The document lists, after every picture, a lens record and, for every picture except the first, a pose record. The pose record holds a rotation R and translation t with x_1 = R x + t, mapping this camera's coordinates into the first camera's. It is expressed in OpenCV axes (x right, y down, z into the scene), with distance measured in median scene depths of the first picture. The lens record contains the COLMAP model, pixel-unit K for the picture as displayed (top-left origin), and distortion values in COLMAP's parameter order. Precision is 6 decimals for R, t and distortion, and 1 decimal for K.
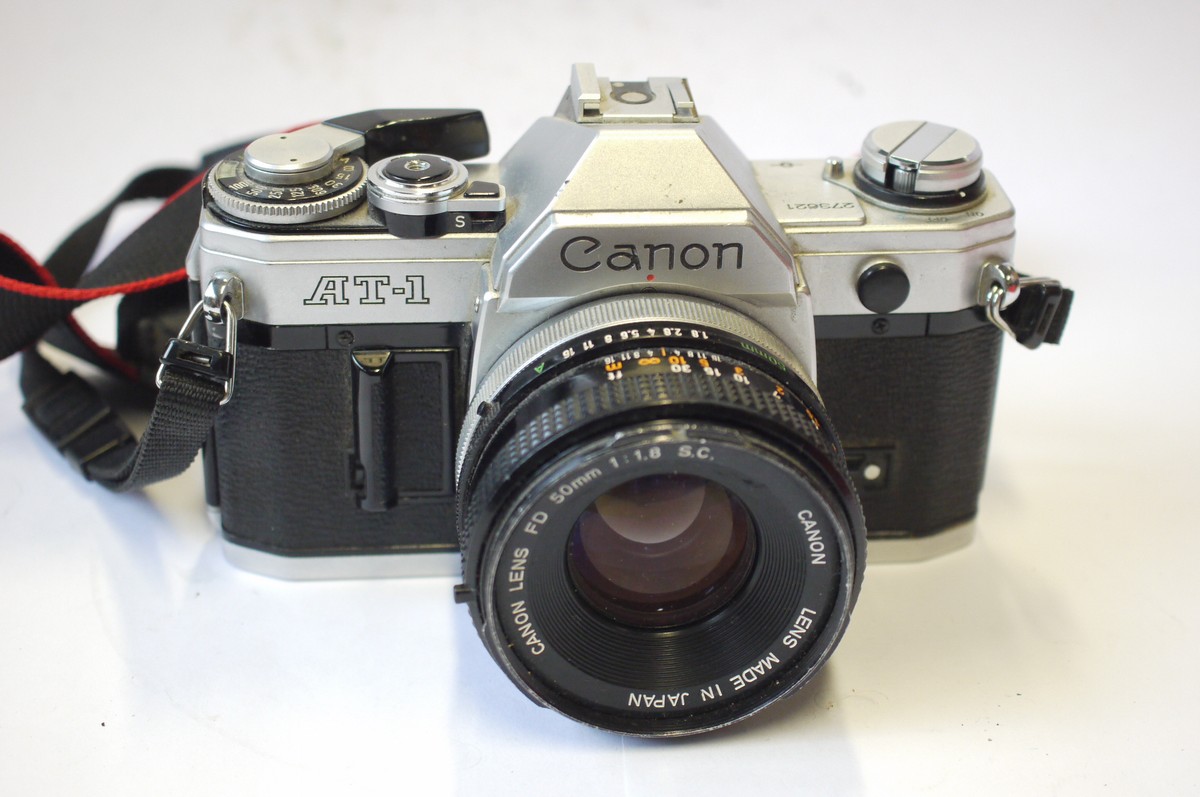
lens RADIAL K [[2110.4, 0, 600.0], [0, 2110.4, 398.5], [0, 0, 1]] dist [-0.003421, -0.131776]
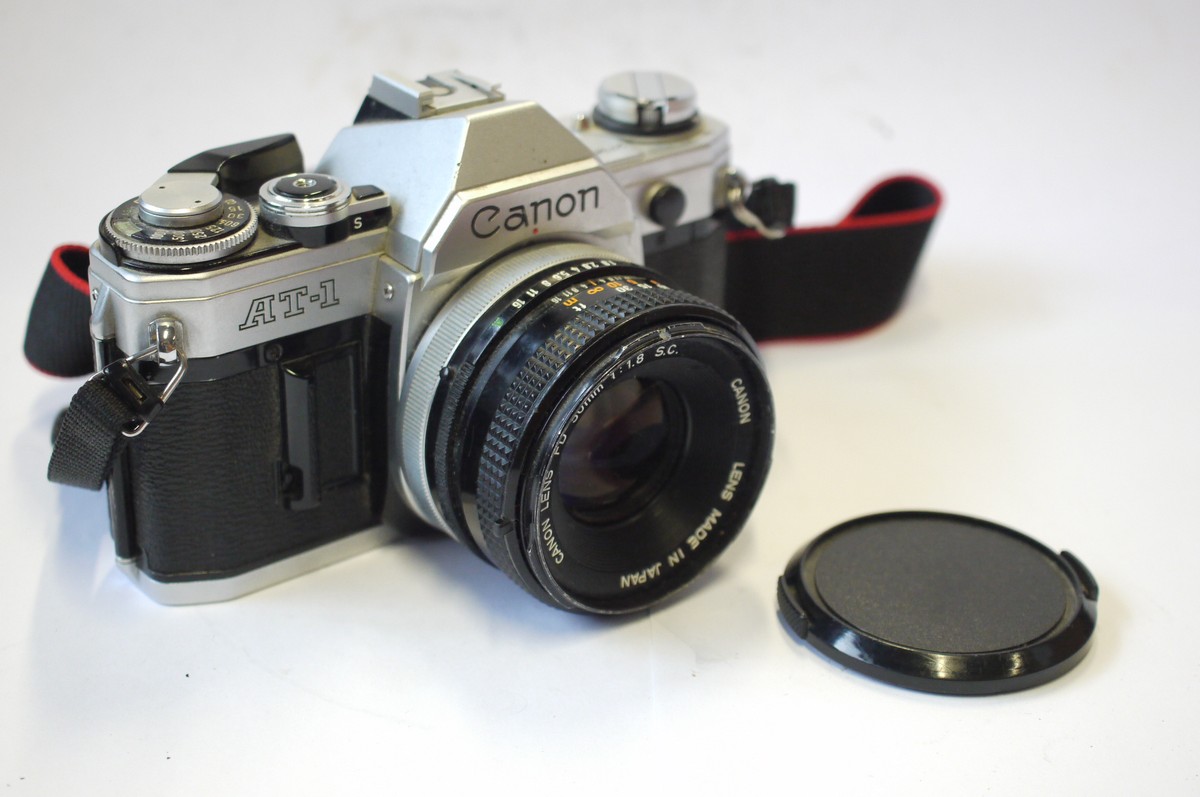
lens RADIAL K [[2110.4, 0, 600.0], [0, 2110.4, 398.5], [0, 0, 1]] dist [-0.003421, -0.131776]
pose [[0.843552, -0.251654, 0.474437, -0.506625], [0.263886, 0.963641, 0.041950, -0.007562], [-0.467744, 0.089810, 0.879289, -0.030997]]
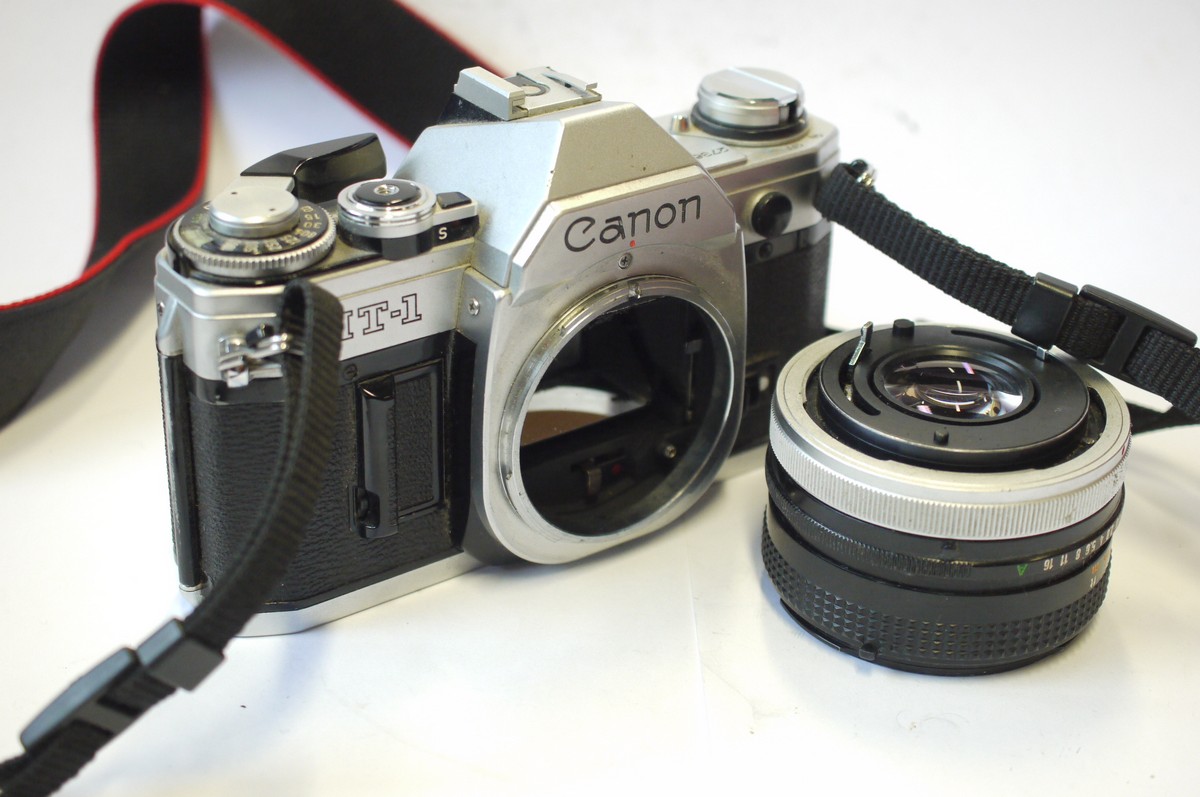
lens RADIAL K [[2110.4, 0, 600.0], [0, 2110.4, 398.5], [0, 0, 1]] dist [-0.003421, -0.131776]
pose [[0.860131, -0.246132, 0.446759, -0.479568], [0.249306, 0.966987, 0.052758, -0.040640], [-0.444995, 0.066000, 0.893098, 0.044533]]
